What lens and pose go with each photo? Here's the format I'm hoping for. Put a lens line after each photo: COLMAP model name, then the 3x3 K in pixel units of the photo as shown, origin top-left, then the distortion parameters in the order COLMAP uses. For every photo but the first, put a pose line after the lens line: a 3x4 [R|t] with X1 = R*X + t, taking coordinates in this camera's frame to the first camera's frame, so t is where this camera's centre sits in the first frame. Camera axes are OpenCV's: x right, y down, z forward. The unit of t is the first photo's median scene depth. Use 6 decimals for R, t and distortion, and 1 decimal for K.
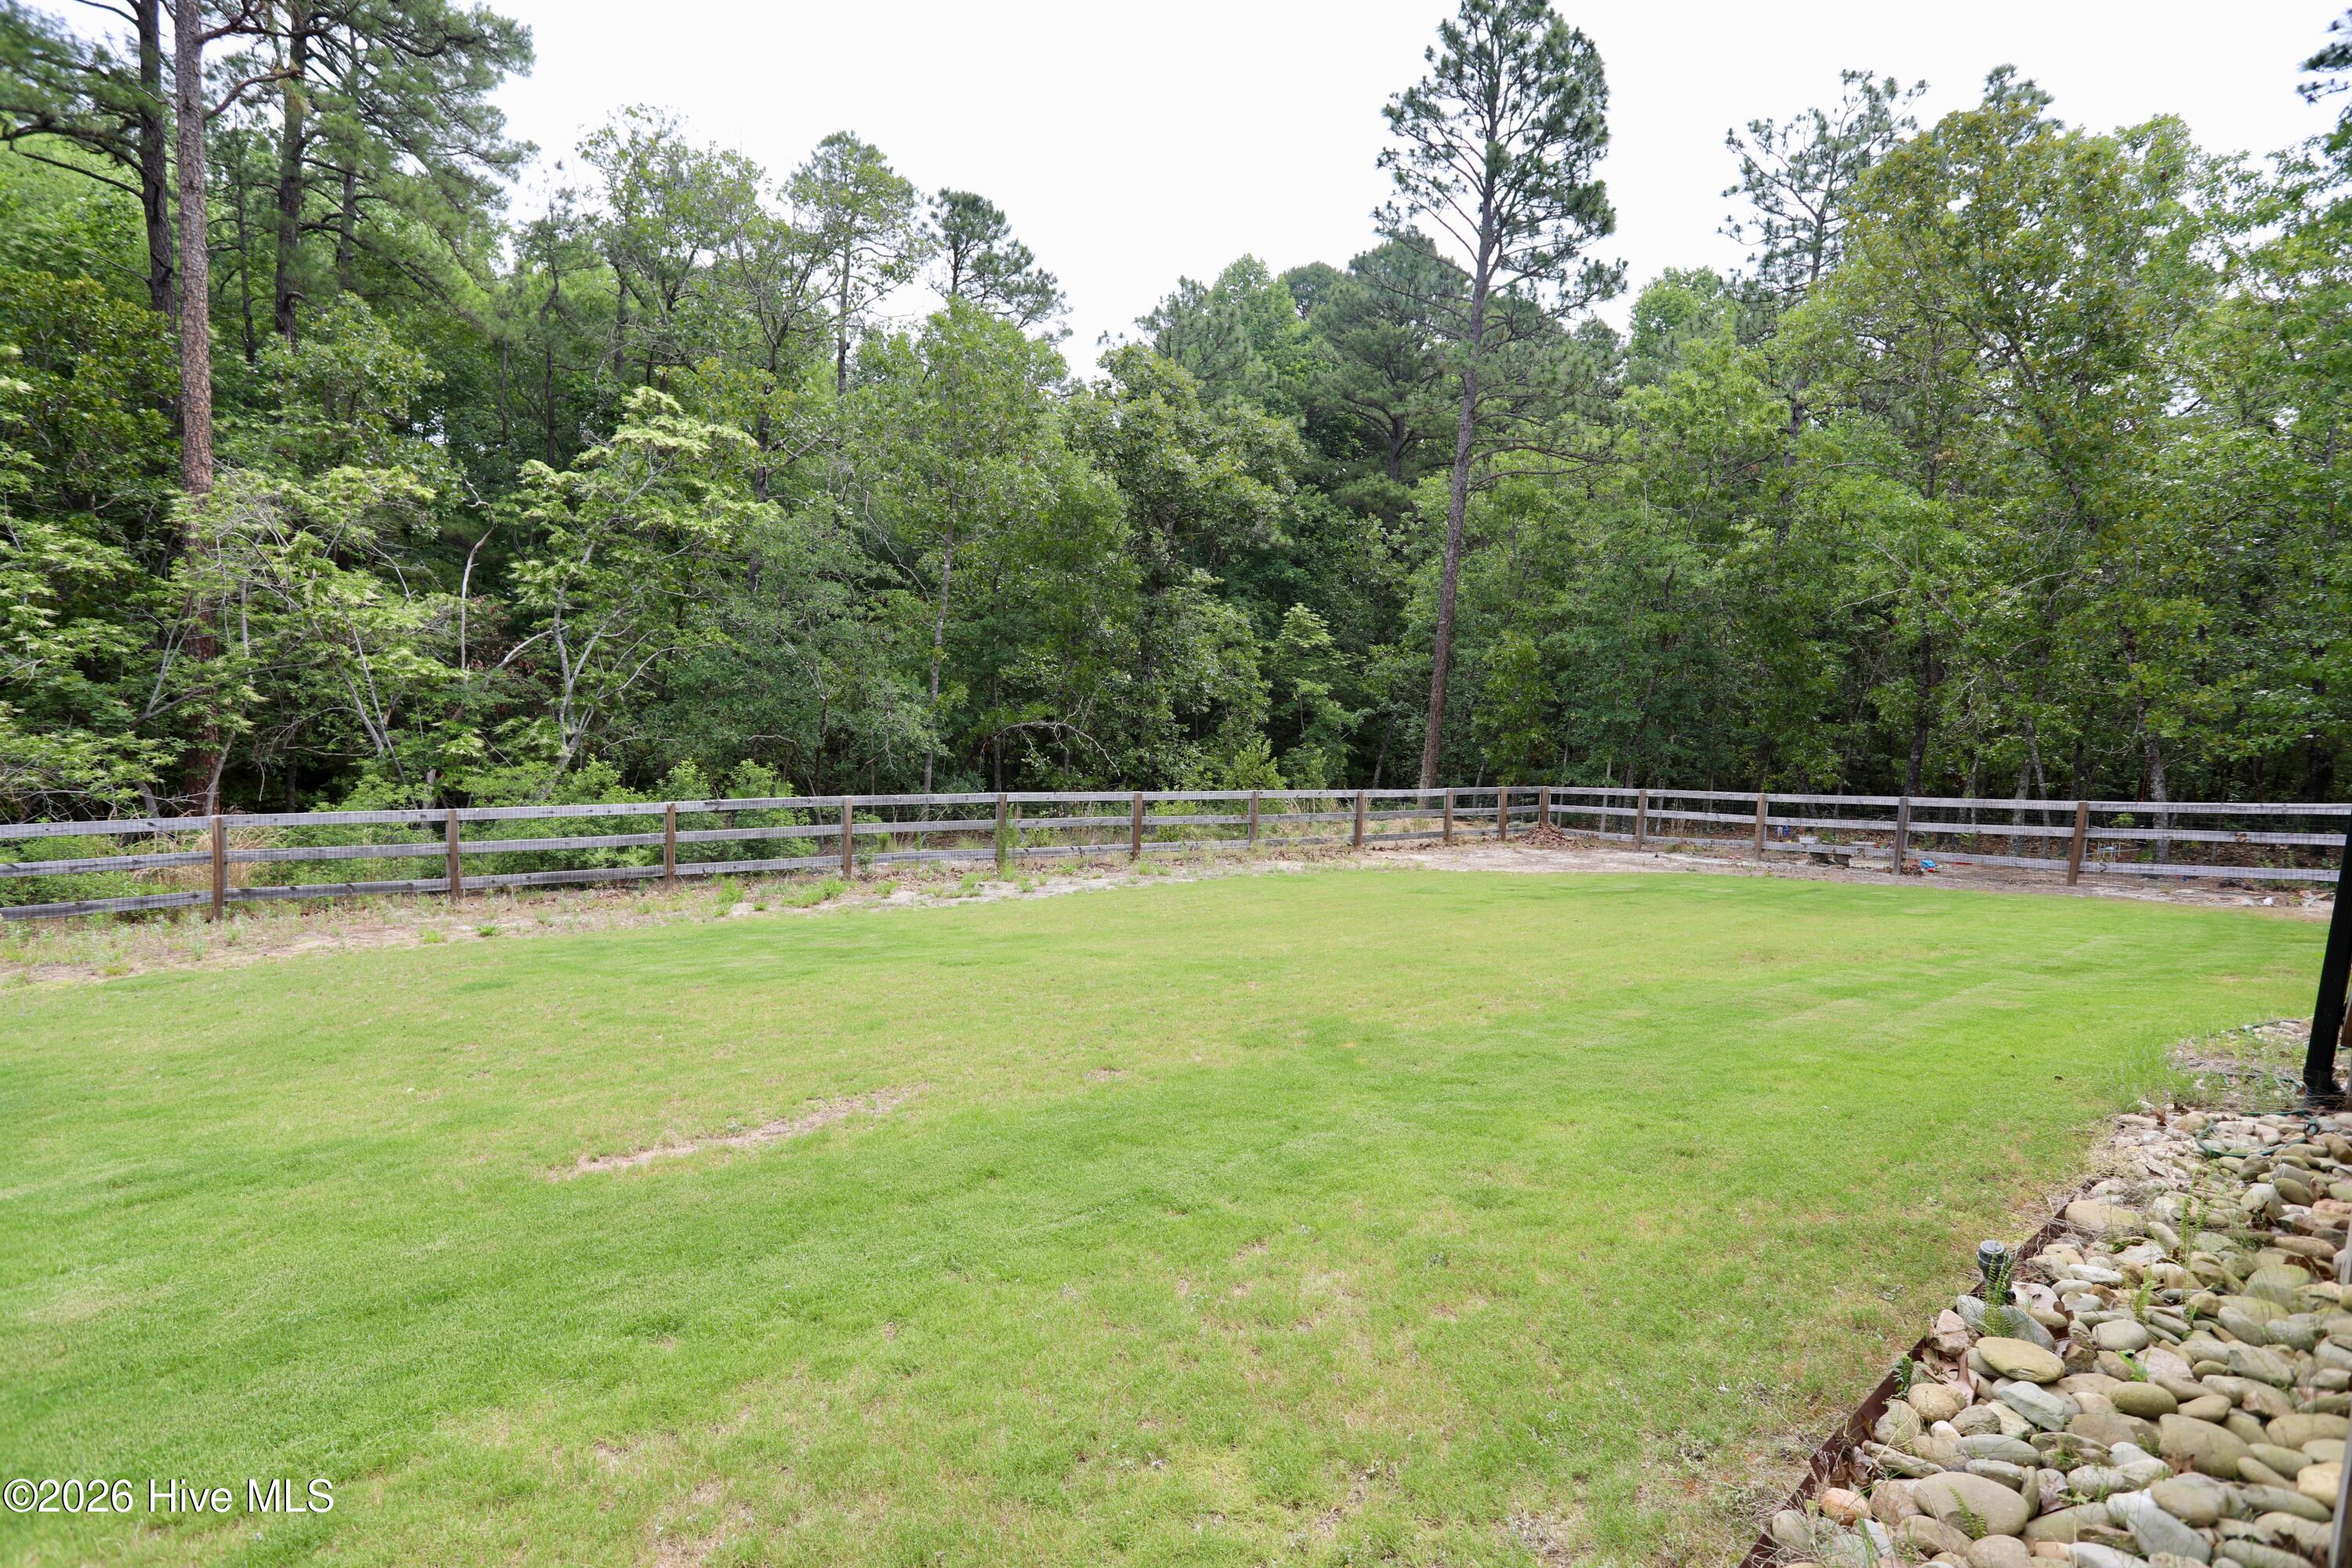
lens RADIAL K [[1144.0, 0, 1173.7], [0, 1144.0, 753.6], [0, 0, 1]] dist [-0.077718, 0.036239]
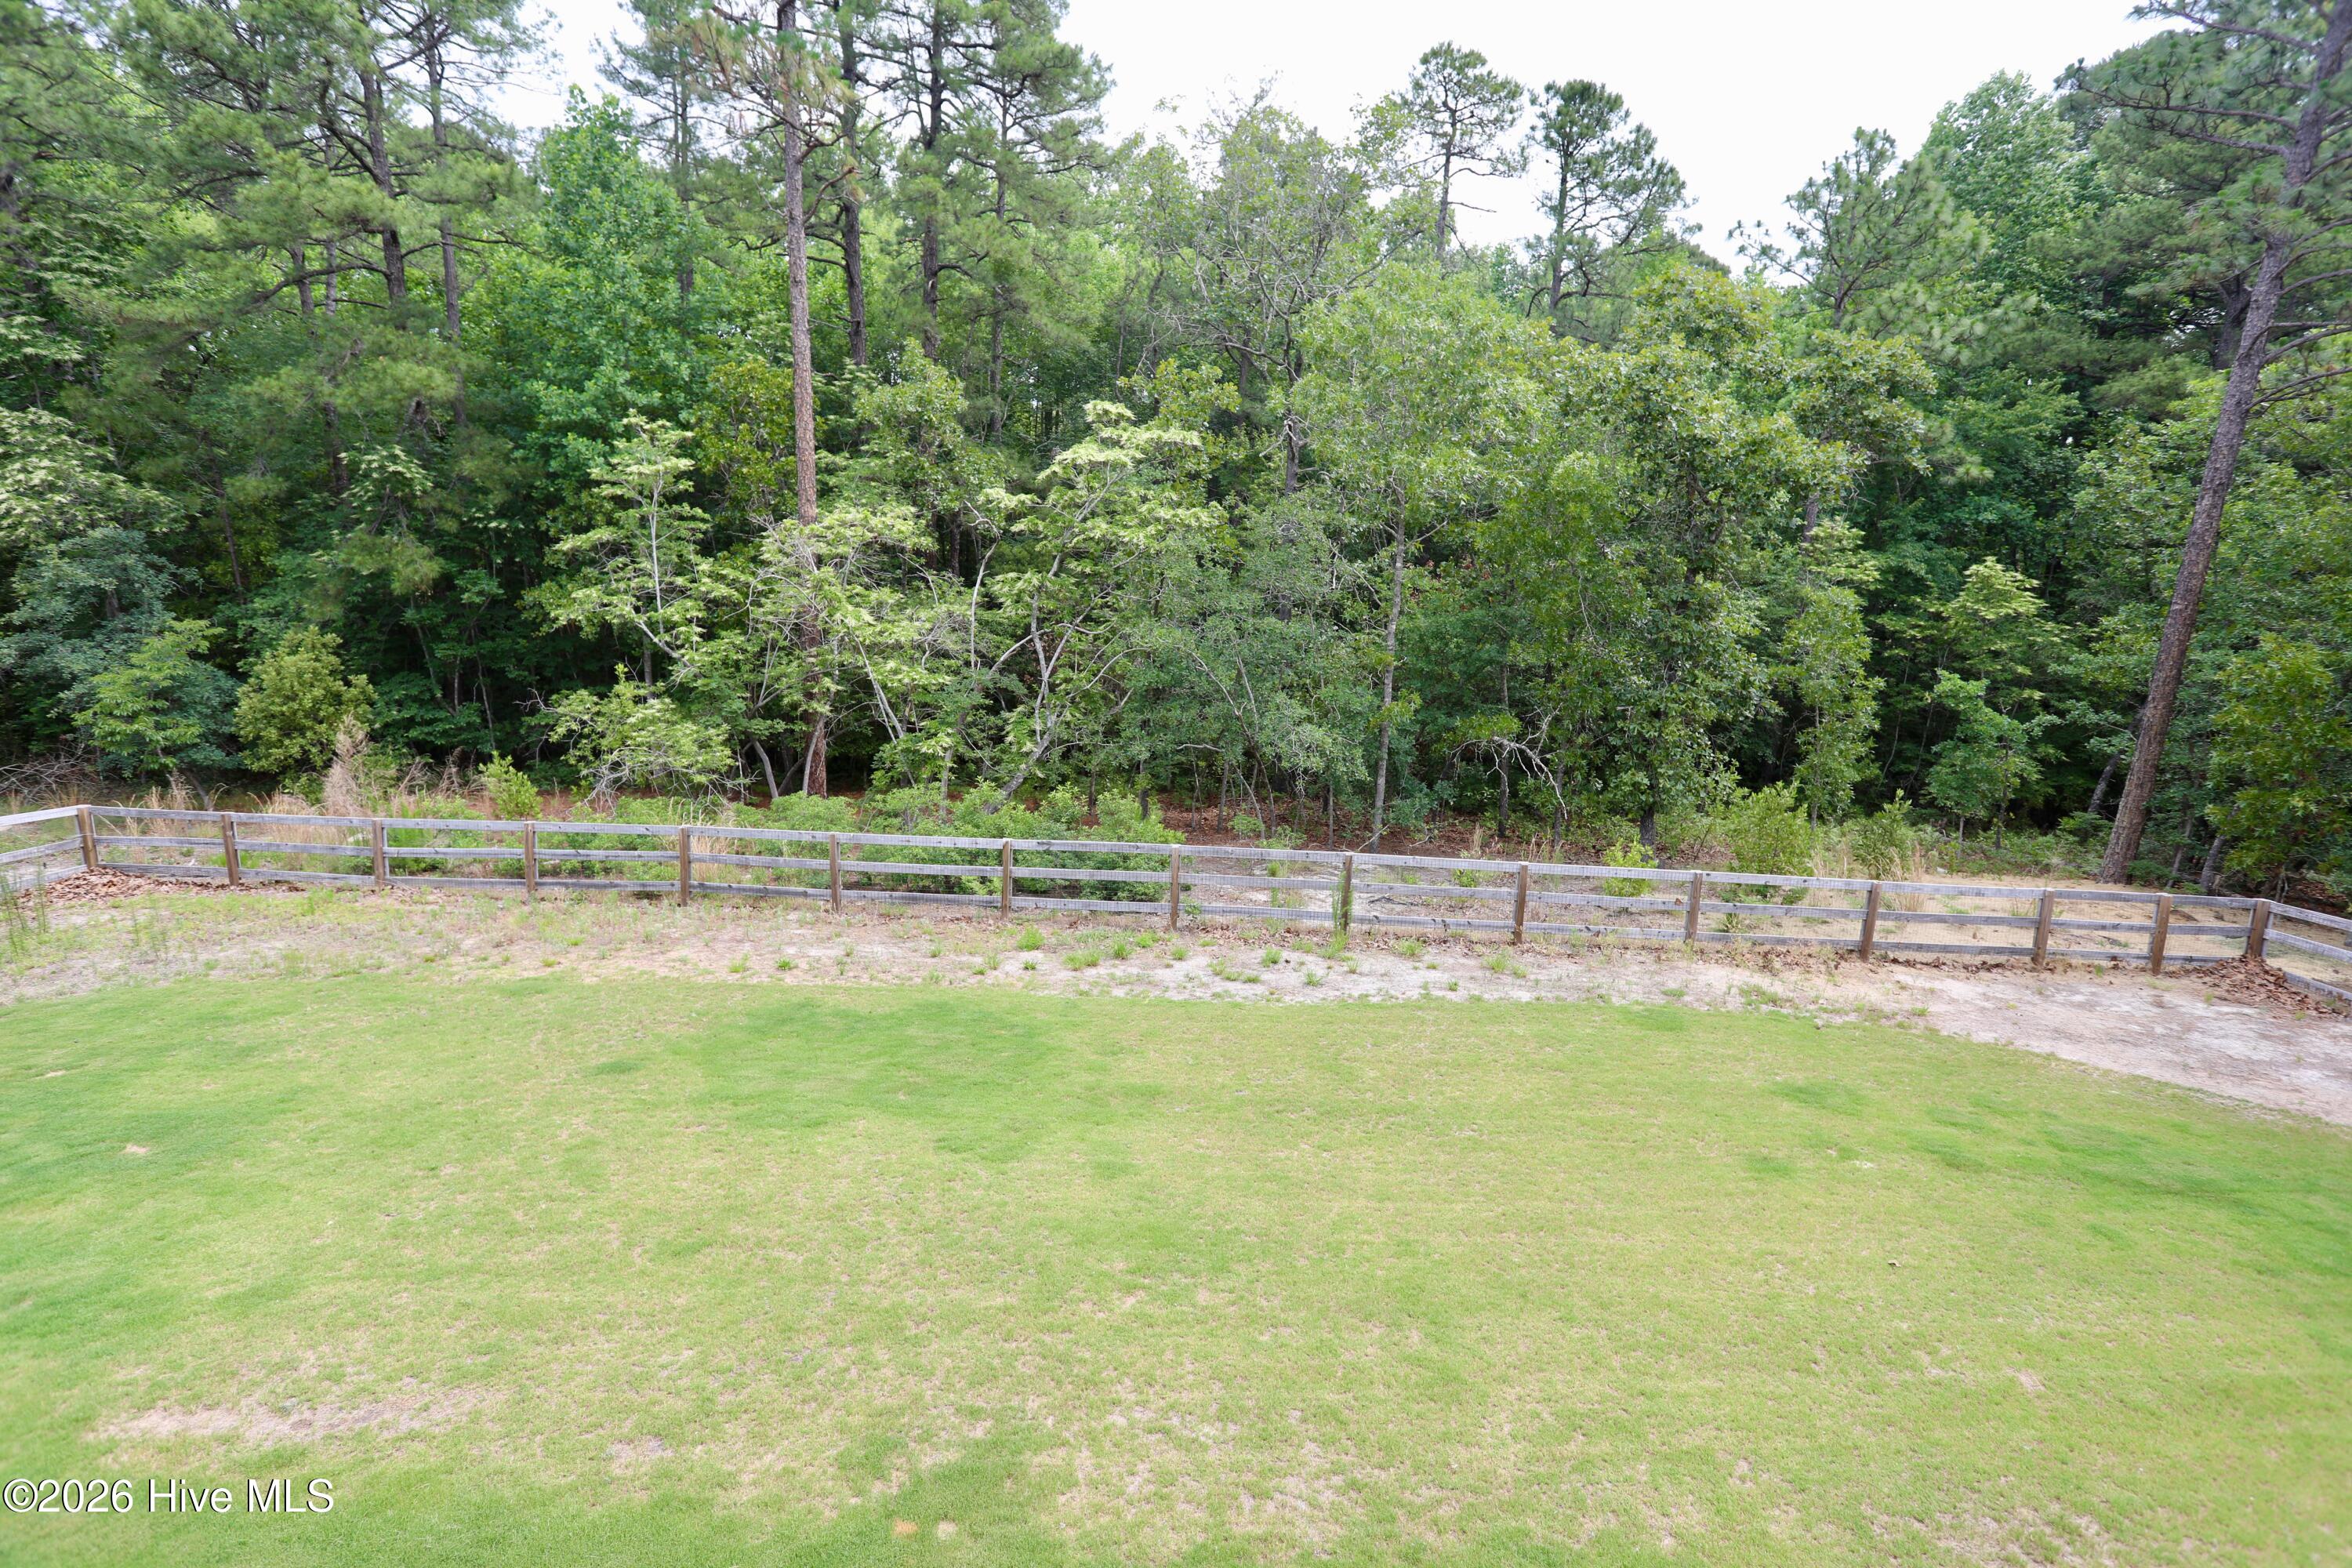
lens RADIAL K [[1144.0, 0, 1173.7], [0, 1144.0, 753.6], [0, 0, 1]] dist [-0.077718, 0.036239]
pose [[0.803036, 0.089810, -0.589124, 0.119551], [-0.035537, 0.994036, 0.103097, -0.060103], [0.594869, -0.061855, 0.801439, 0.093709]]
